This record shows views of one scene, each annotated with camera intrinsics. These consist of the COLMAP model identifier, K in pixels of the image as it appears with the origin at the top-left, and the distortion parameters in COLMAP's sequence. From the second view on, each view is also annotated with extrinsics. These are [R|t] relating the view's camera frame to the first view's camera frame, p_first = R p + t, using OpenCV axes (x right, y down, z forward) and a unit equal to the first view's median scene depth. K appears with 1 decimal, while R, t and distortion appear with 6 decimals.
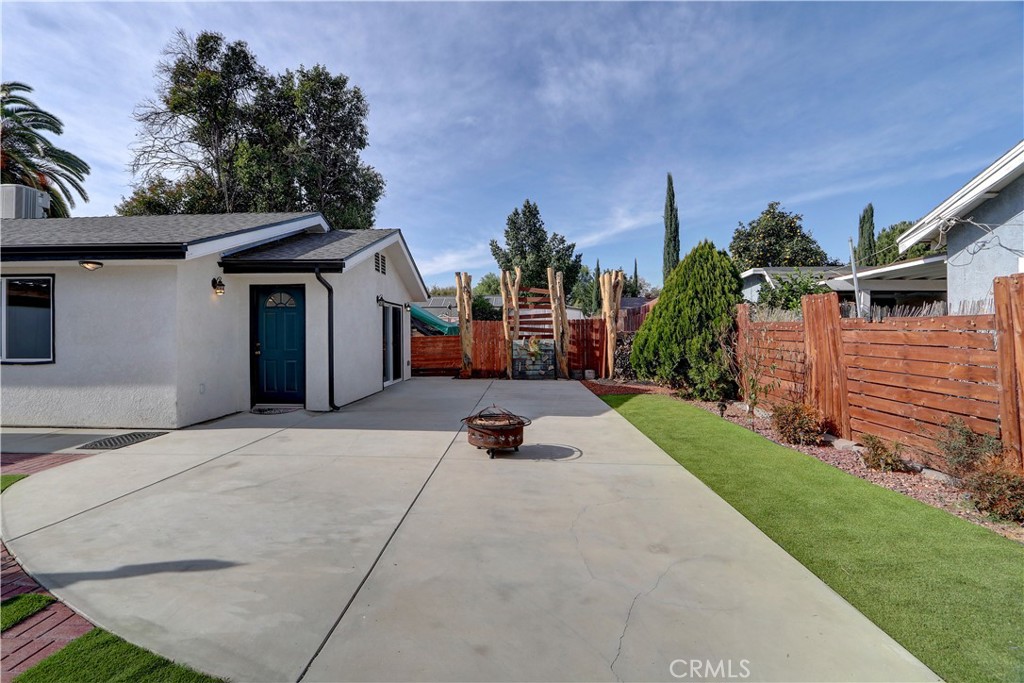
lens RADIAL K [[476.9, 0, 499.7], [0, 476.9, 334.8], [0, 0, 1]] dist [-0.015010, 0.001647]
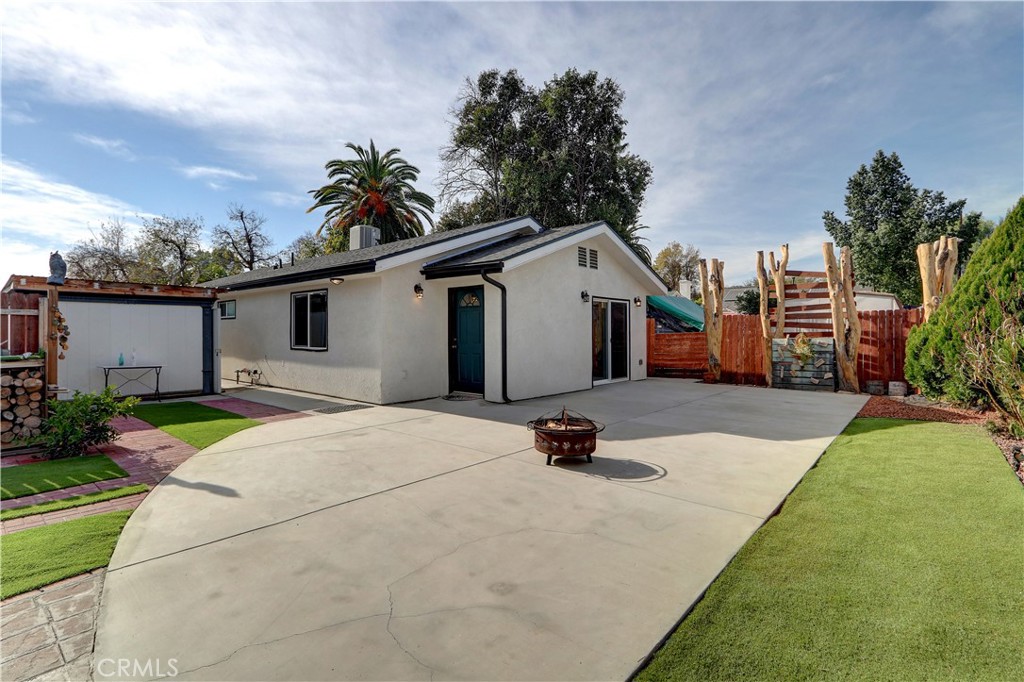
lens RADIAL K [[493.8, 0, 488.4], [0, 493.8, 333.0], [0, 0, 1]] dist [-0.014771, 0.000574]
pose [[0.783588, 0.002784, -0.621274, 0.162624], [-0.001529, 0.999996, 0.002553, 0.000671], [0.621279, -0.001051, 0.783589, 0.060219]]
